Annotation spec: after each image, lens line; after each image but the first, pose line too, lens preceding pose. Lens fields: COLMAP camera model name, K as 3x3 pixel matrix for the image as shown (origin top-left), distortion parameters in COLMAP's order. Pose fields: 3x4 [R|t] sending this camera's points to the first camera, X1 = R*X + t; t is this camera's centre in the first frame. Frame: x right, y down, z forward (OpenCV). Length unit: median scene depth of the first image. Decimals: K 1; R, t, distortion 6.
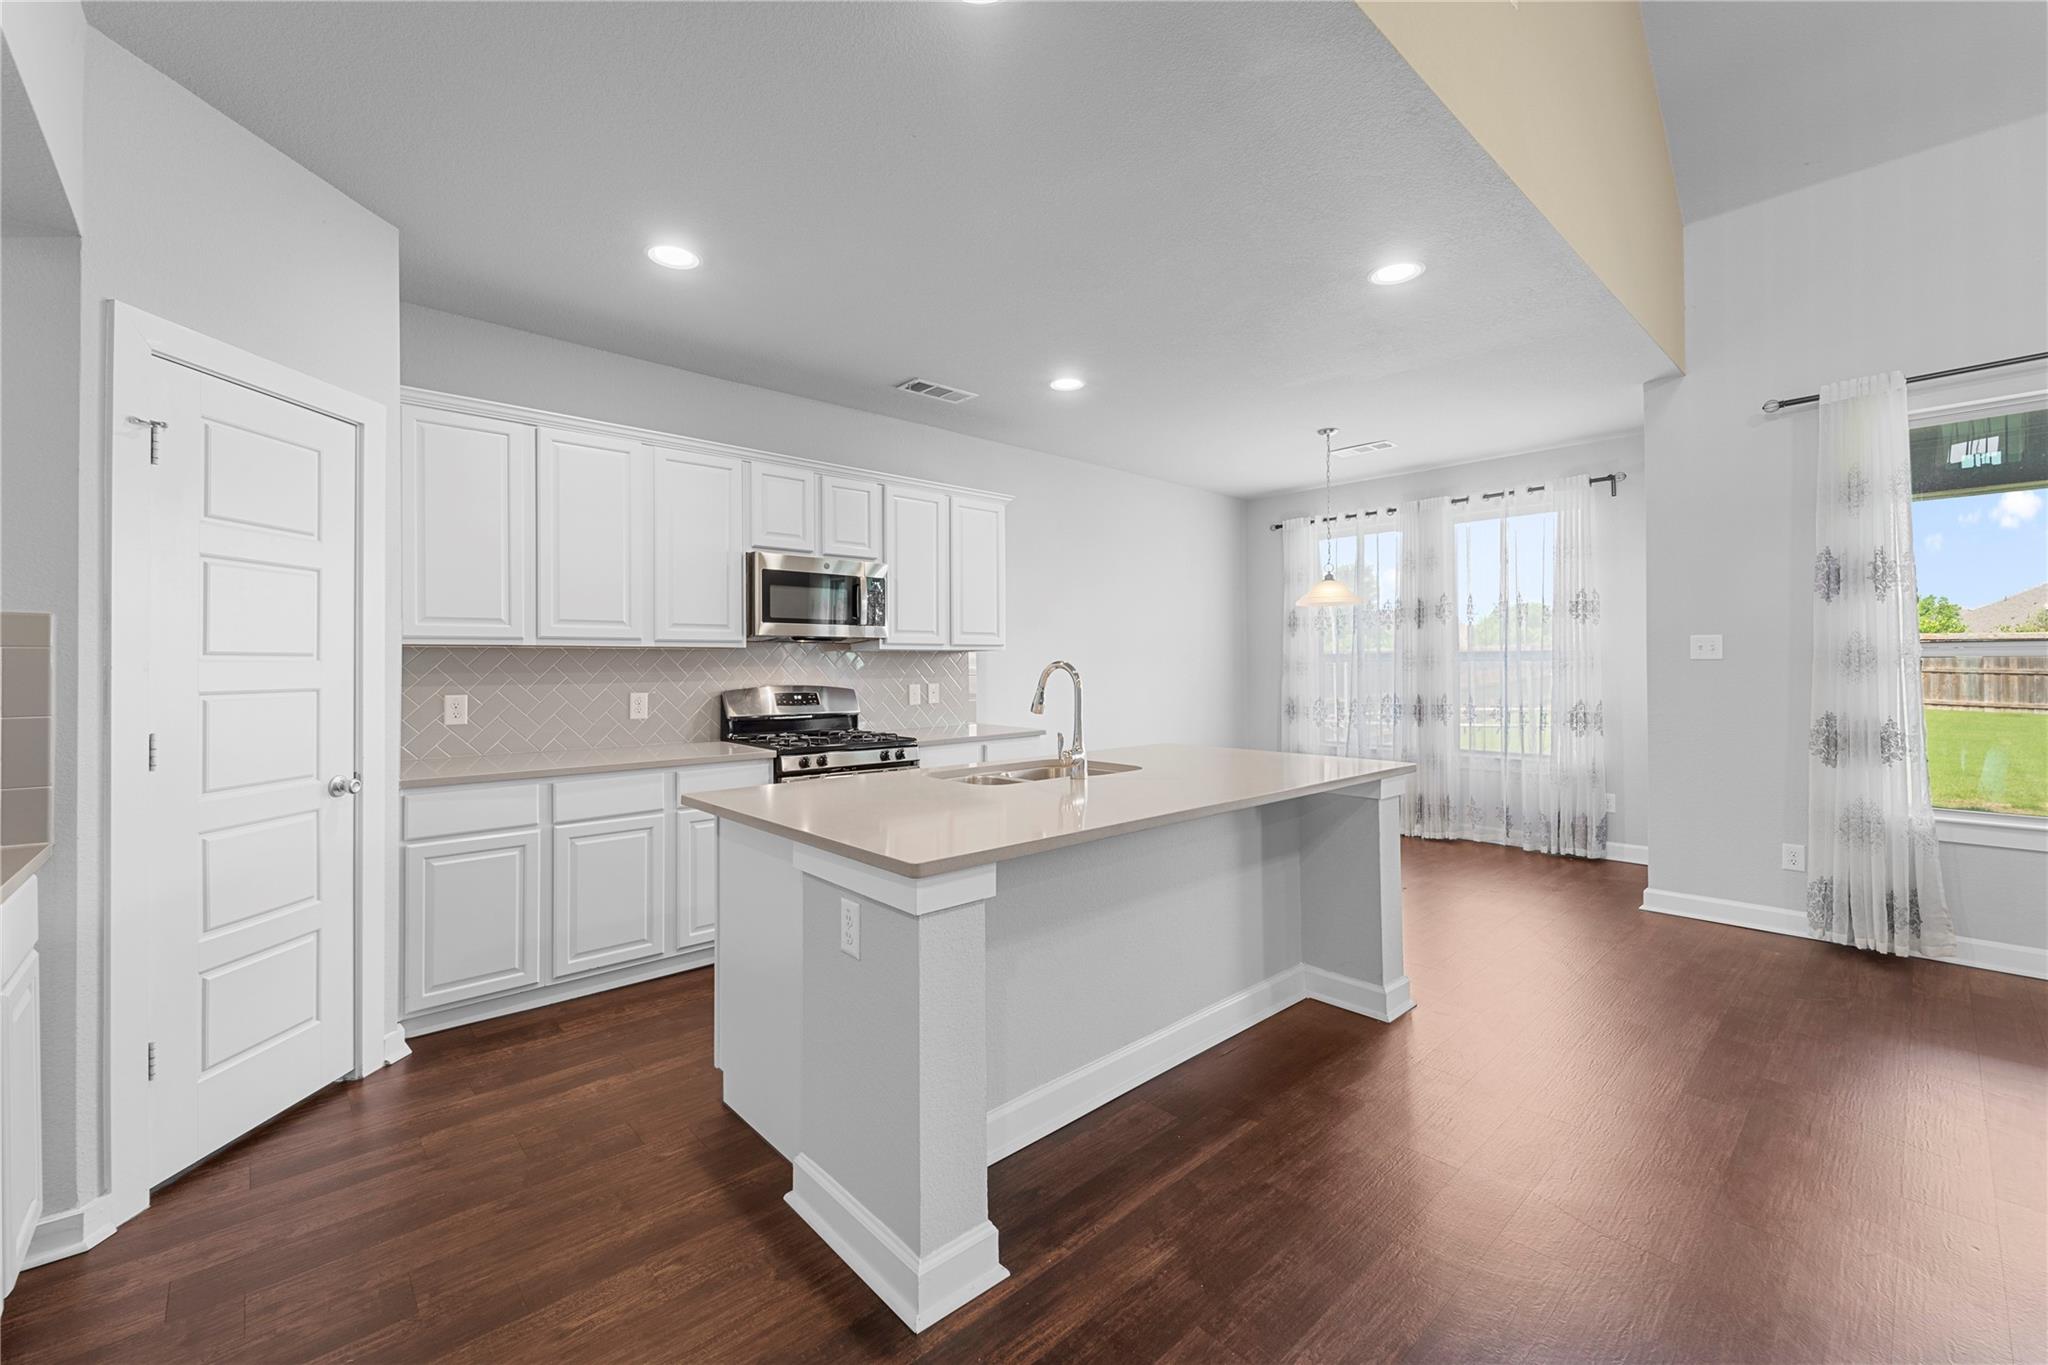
lens RADIAL K [[825.3, 0, 1014.3], [0, 825.3, 672.6], [0, 0, 1]] dist [-0.000683, -0.000374]
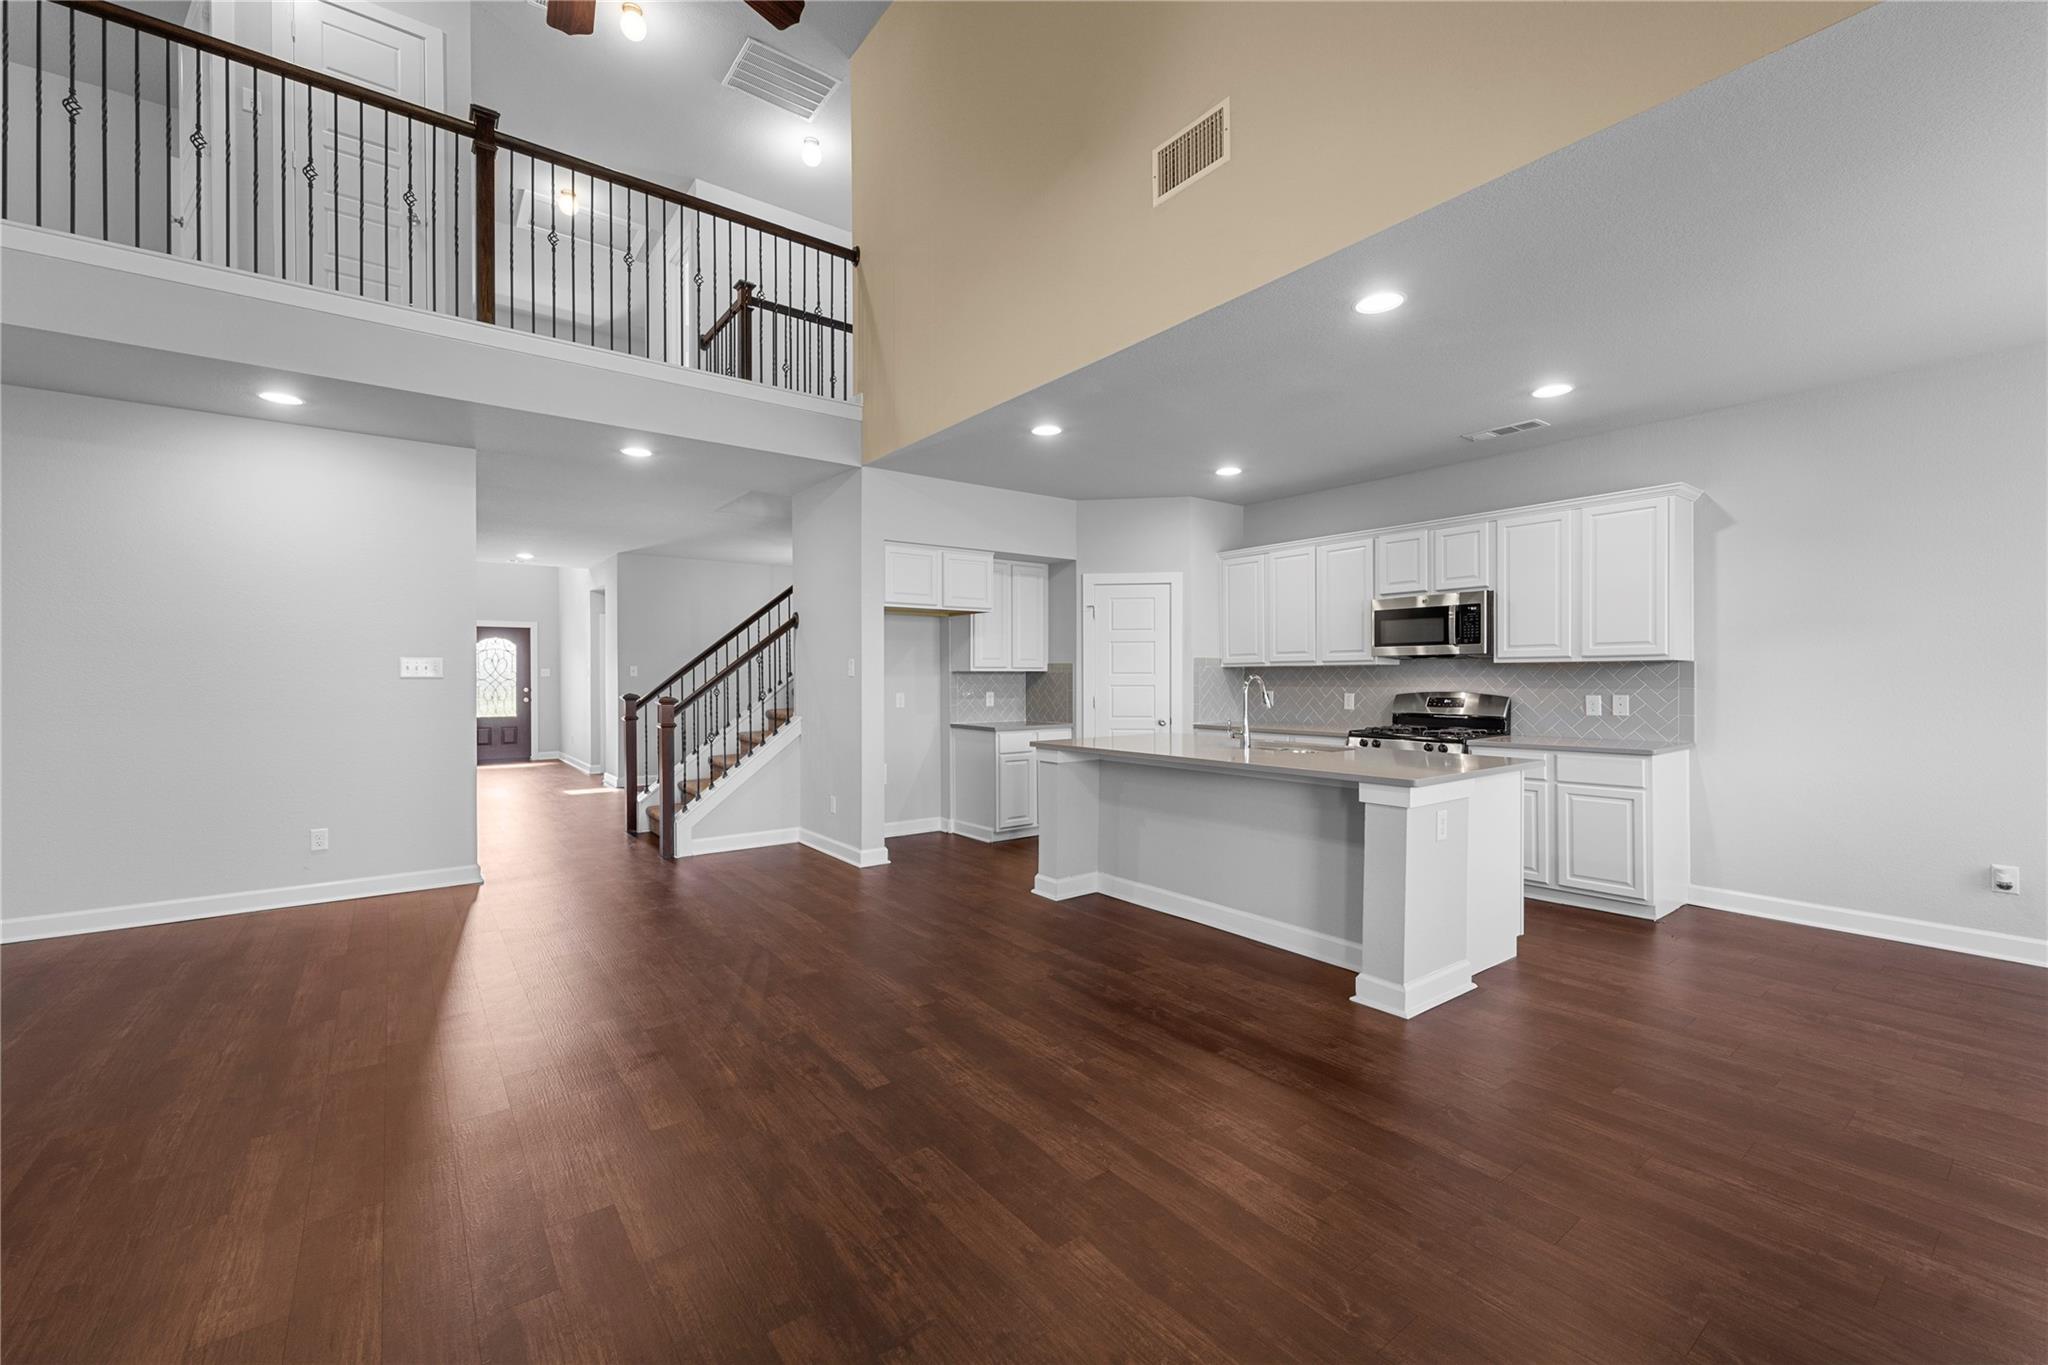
lens RADIAL K [[825.3, 0, 1014.3], [0, 825.3, 672.6], [0, 0, 1]] dist [-0.000683, -0.000374]
pose [[-0.086964, -0.004626, -0.996201, 1.209473], [-0.010283, 0.999940, -0.003745, -0.003385], [0.996158, 0.009918, -0.087006, 0.487043]]
